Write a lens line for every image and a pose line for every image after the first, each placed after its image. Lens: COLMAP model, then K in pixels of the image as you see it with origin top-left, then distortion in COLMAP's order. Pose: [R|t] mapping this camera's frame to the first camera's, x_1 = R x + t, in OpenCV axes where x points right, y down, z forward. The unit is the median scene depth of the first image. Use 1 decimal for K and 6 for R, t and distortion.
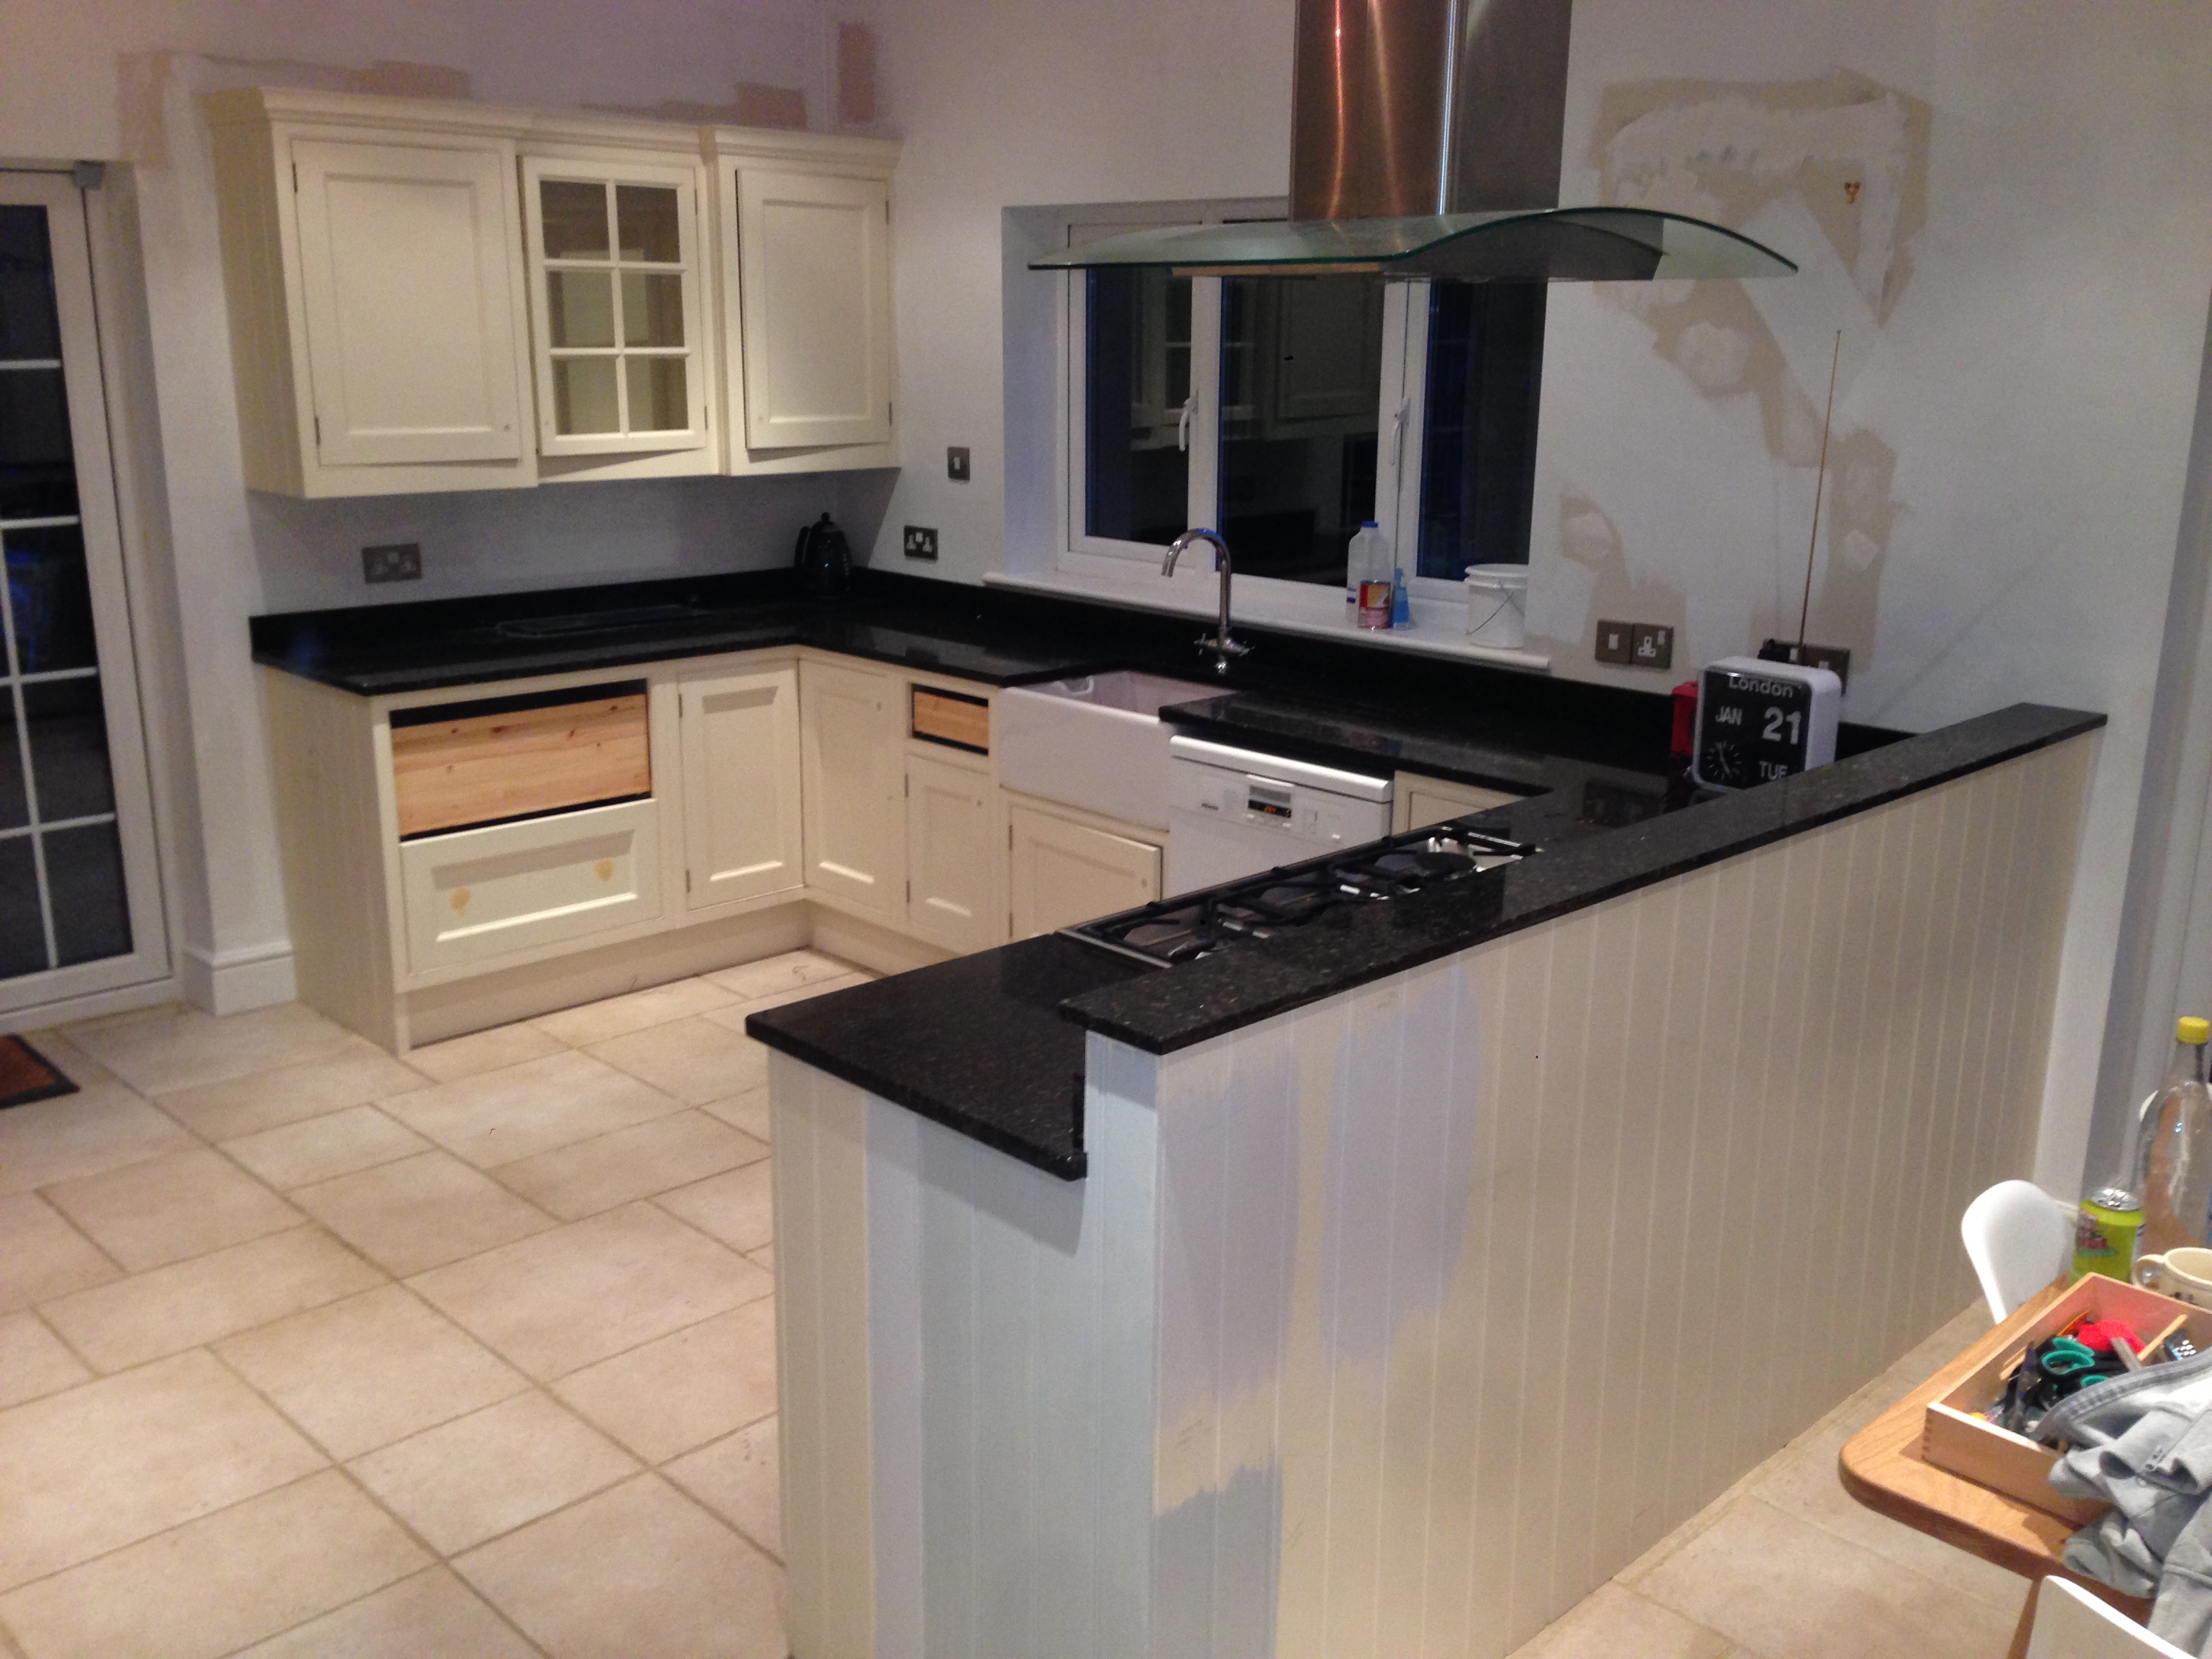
lens RADIAL K [[2013.0, 0, 1112.9], [0, 2013.0, 836.4], [0, 0, 1]] dist [0.086601, -0.121273]
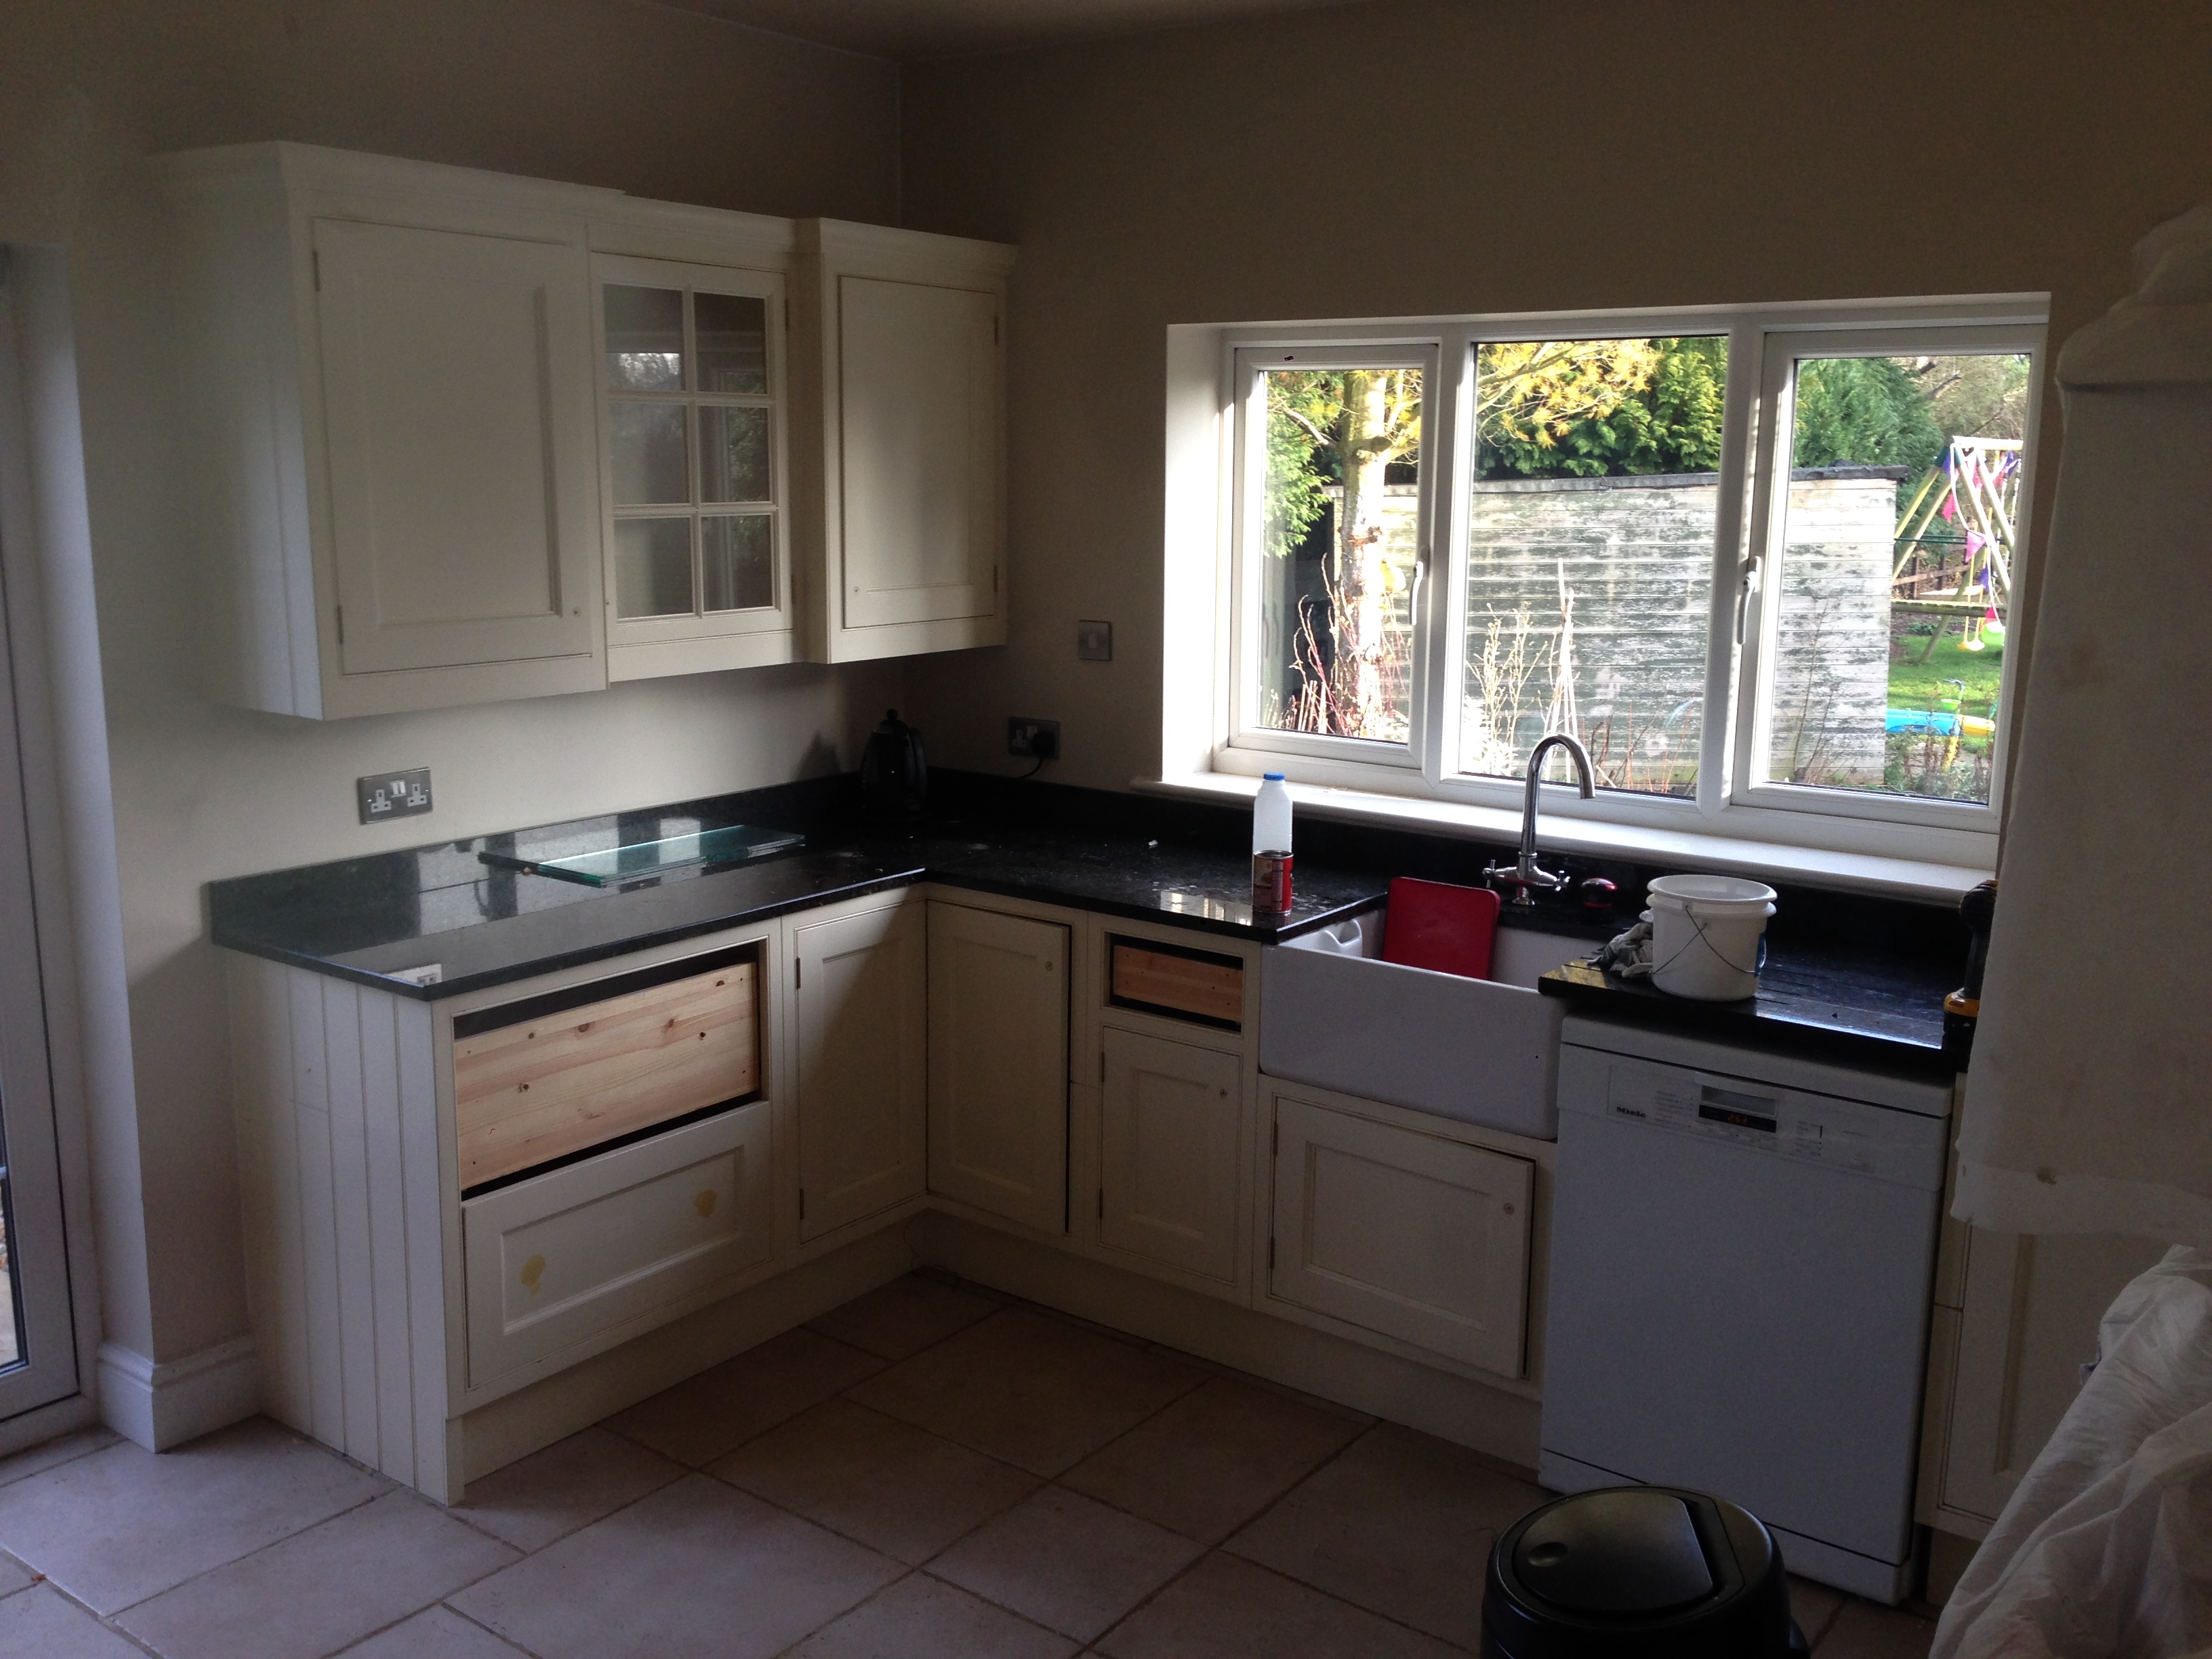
lens RADIAL K [[2020.8, 0, 1110.9], [0, 2020.8, 836.6], [0, 0, 1]] dist [0.091481, -0.136889]
pose [[0.988008, -0.028559, 0.151739, -0.227567], [0.038089, 0.997455, -0.060273, -0.070569], [-0.149632, 0.065330, 0.986581, 0.257910]]
